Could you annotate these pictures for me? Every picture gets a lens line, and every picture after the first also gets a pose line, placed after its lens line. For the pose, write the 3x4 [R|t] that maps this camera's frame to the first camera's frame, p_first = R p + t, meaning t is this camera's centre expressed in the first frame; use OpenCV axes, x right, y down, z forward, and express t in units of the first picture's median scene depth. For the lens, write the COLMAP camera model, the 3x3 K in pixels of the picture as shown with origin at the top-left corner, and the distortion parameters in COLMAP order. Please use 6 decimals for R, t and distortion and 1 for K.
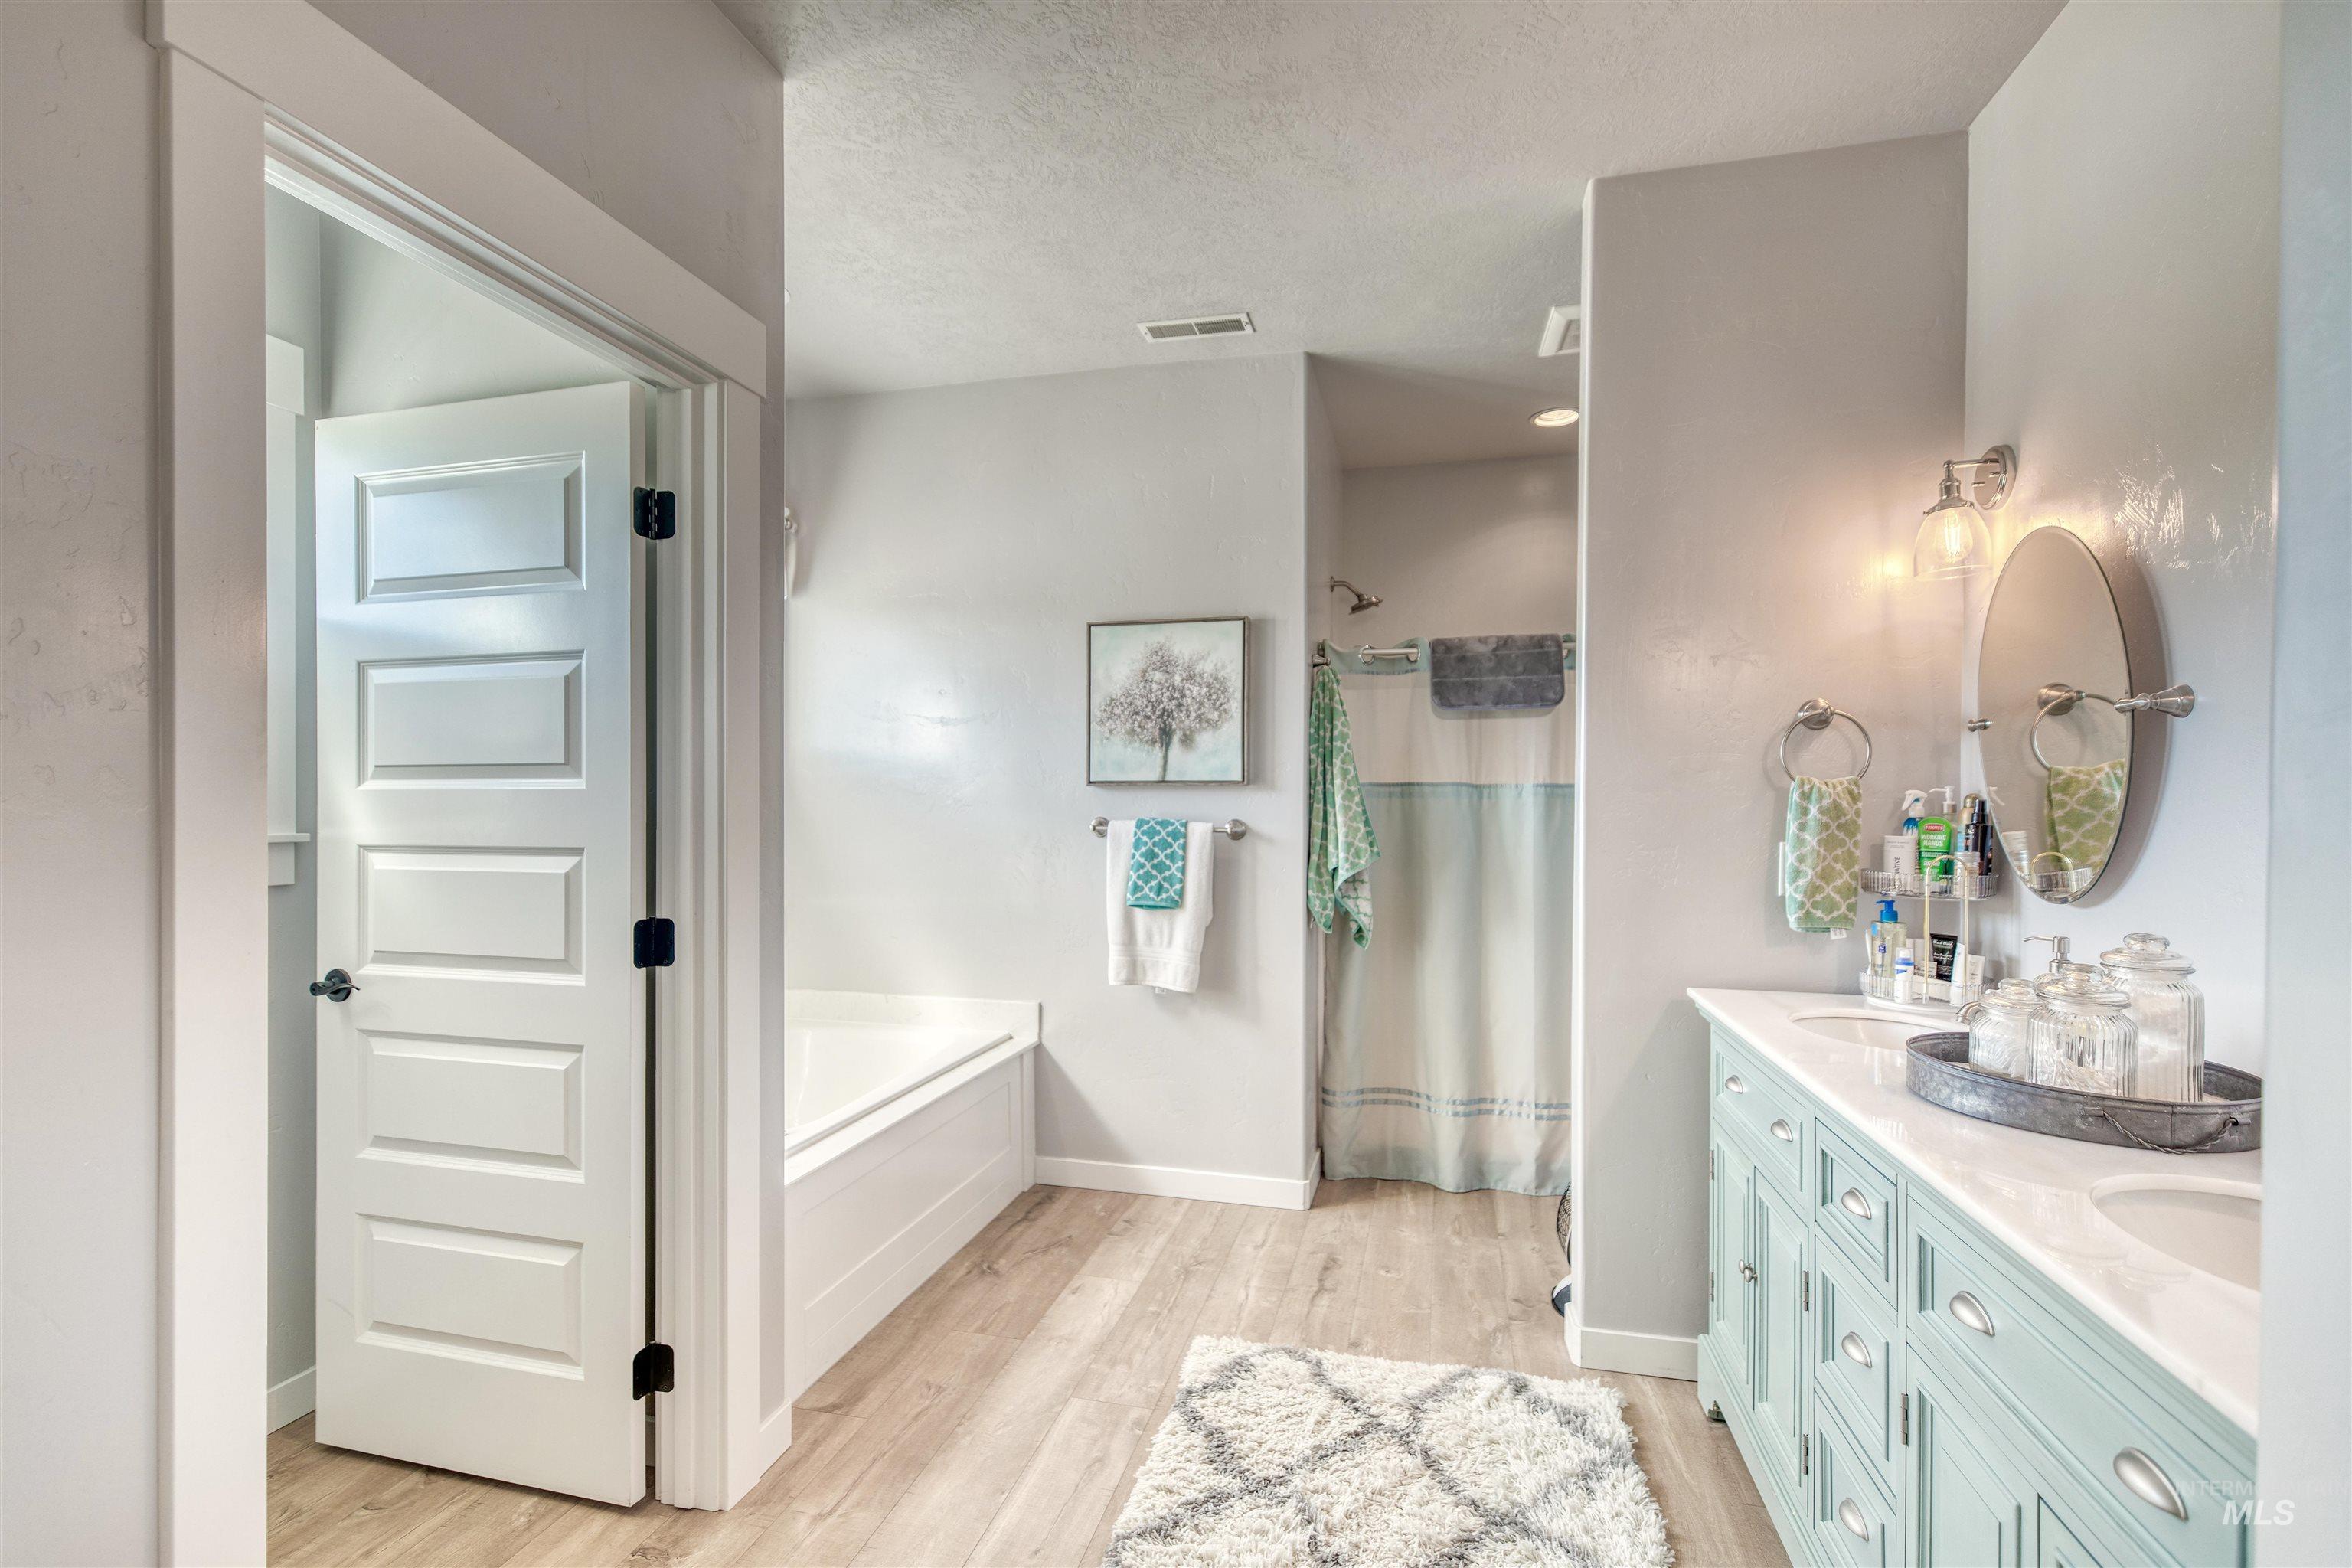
lens RADIAL K [[1066.5, 0, 1179.9], [0, 1066.5, 751.8], [0, 0, 1]] dist [0.004405, 0.000332]
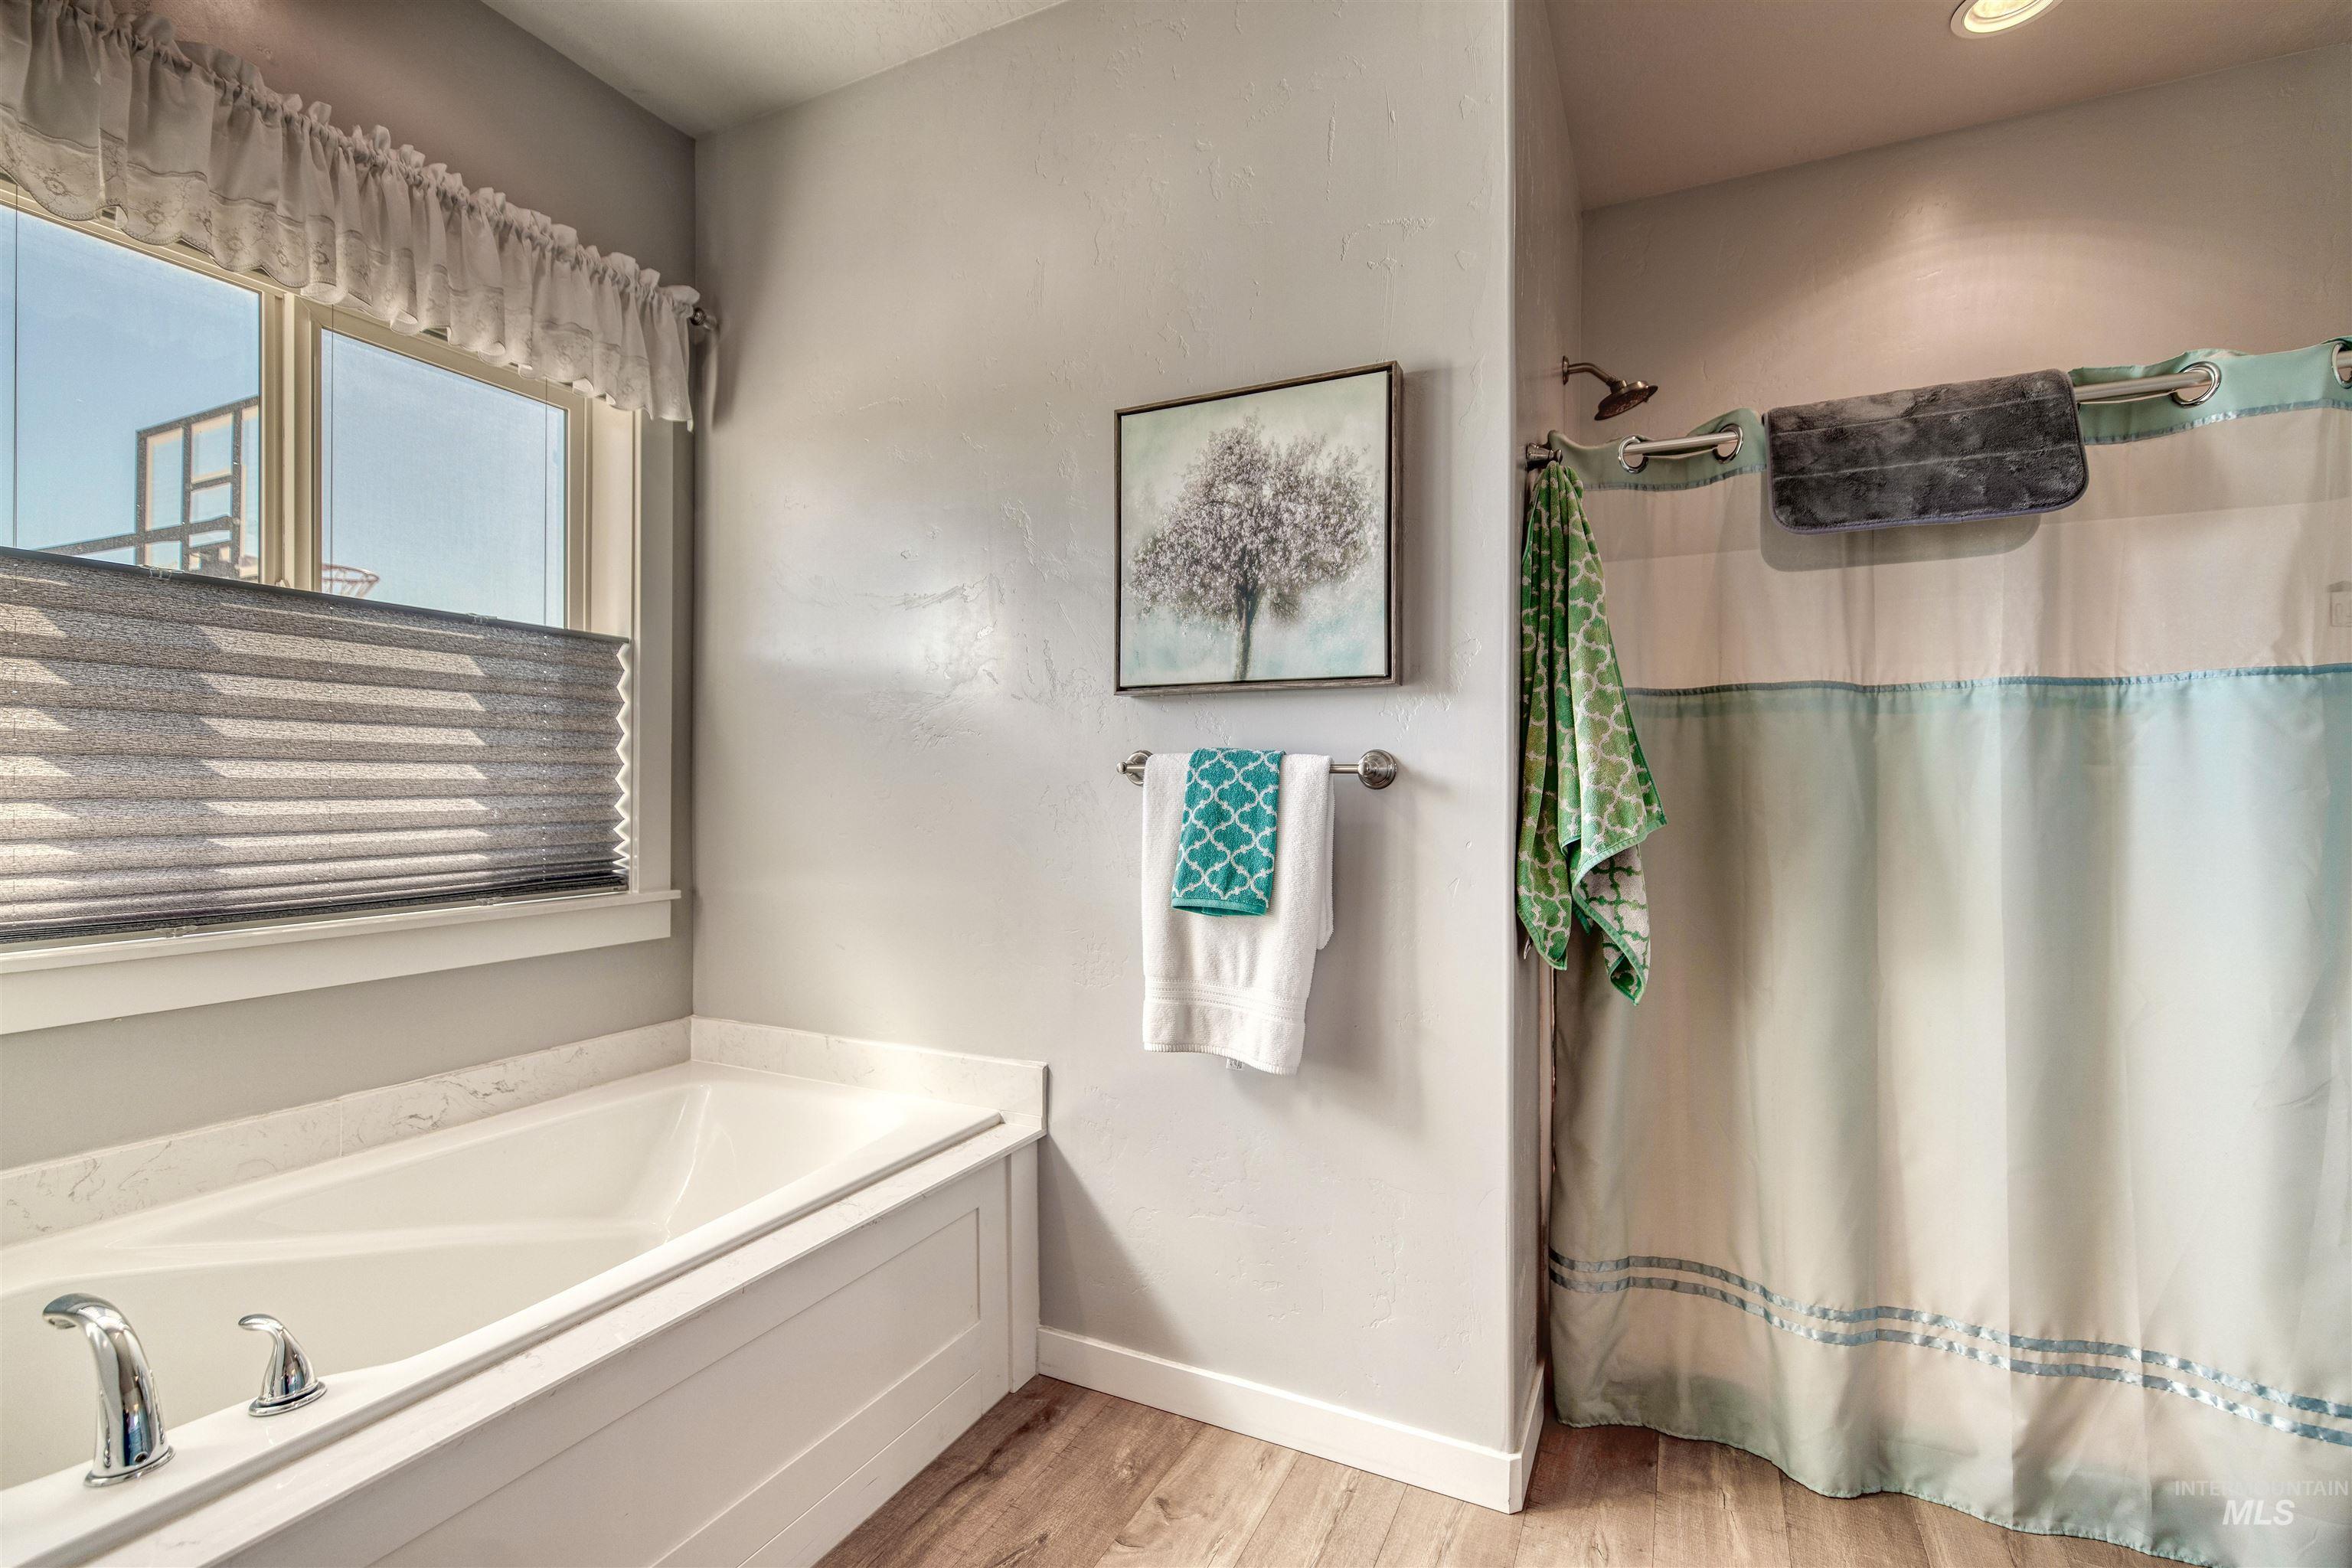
lens RADIAL K [[1066.5, 0, 1179.9], [0, 1066.5, 751.8], [0, 0, 1]] dist [0.004405, 0.000332]
pose [[0.979624, -0.003949, -0.200799, 0.062606], [0.006108, 0.999930, 0.010132, 0.057757], [0.200745, -0.011152, 0.979580, 0.454481]]
